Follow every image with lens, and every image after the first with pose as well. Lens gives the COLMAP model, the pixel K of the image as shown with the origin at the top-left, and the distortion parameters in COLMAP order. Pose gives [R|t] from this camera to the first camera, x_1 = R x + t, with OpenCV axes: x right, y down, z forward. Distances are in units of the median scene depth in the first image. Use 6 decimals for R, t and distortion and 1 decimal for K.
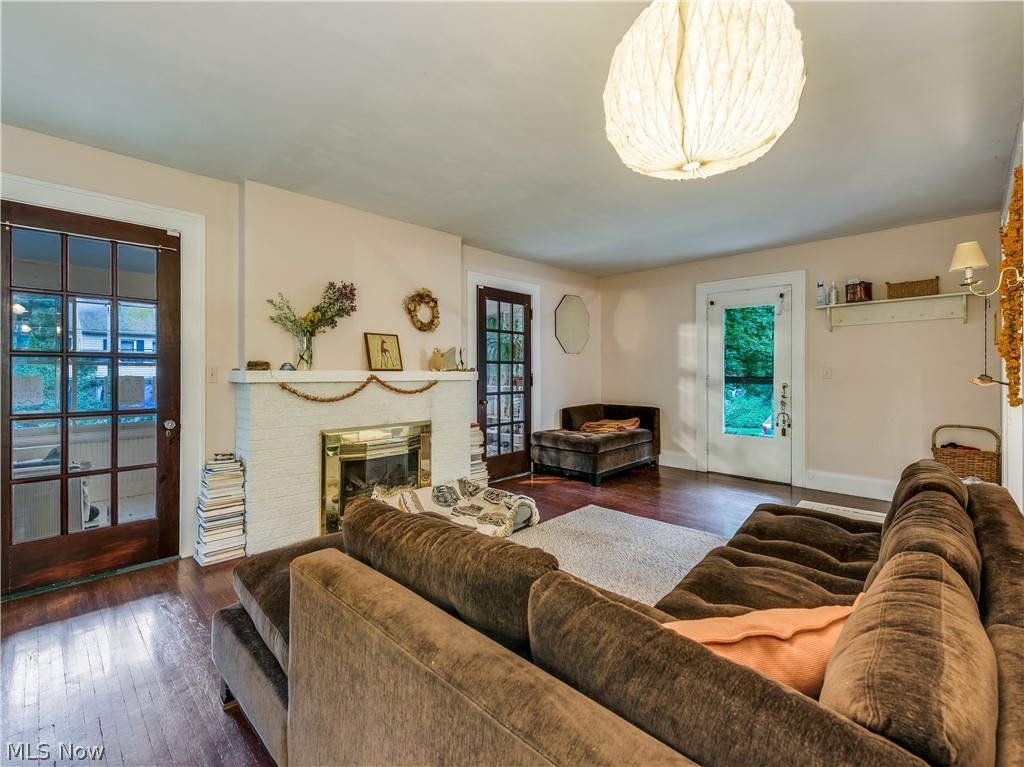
lens RADIAL K [[459.4, 0, 506.6], [0, 459.4, 372.5], [0, 0, 1]] dist [0.003470, -0.000108]
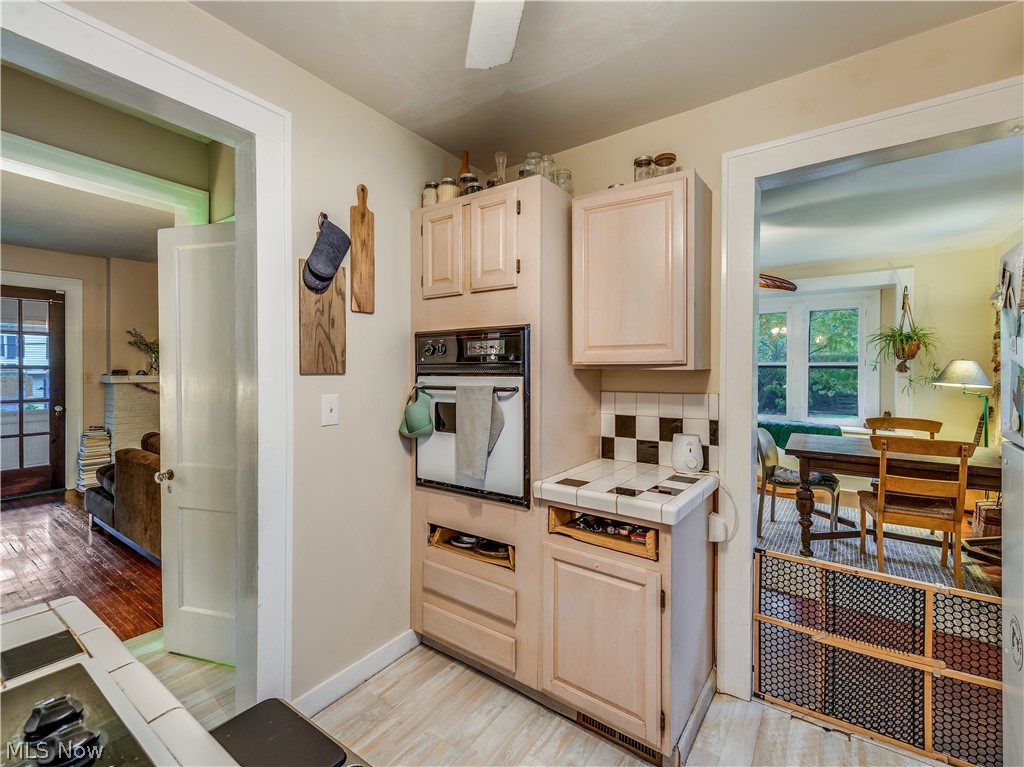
lens RADIAL K [[448.6, 0, 490.6], [0, 448.6, 377.5], [0, 0, 1]] dist [0.009196, -0.000272]
pose [[0.989213, 0.002776, 0.146461, 0.415384], [-0.004700, 0.999907, 0.012788, -0.018837], [-0.146412, -0.013339, 0.989134, -0.611981]]
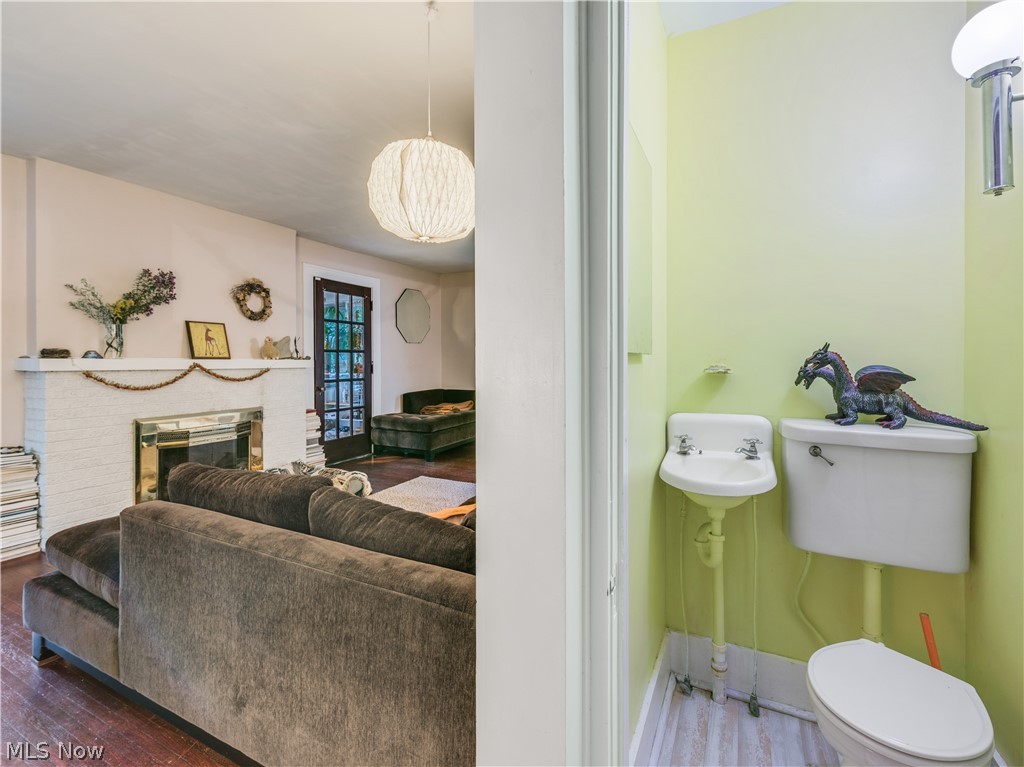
lens RADIAL K [[460.3, 0, 526.4], [0, 460.3, 365.4], [0, 0, 1]] dist [0.000359, -0.000653]
pose [[0.943160, -0.000593, 0.332339, 0.054086], [-0.003562, 0.999923, 0.011893, -0.003889], [-0.332320, -0.012401, 0.943085, -0.183282]]
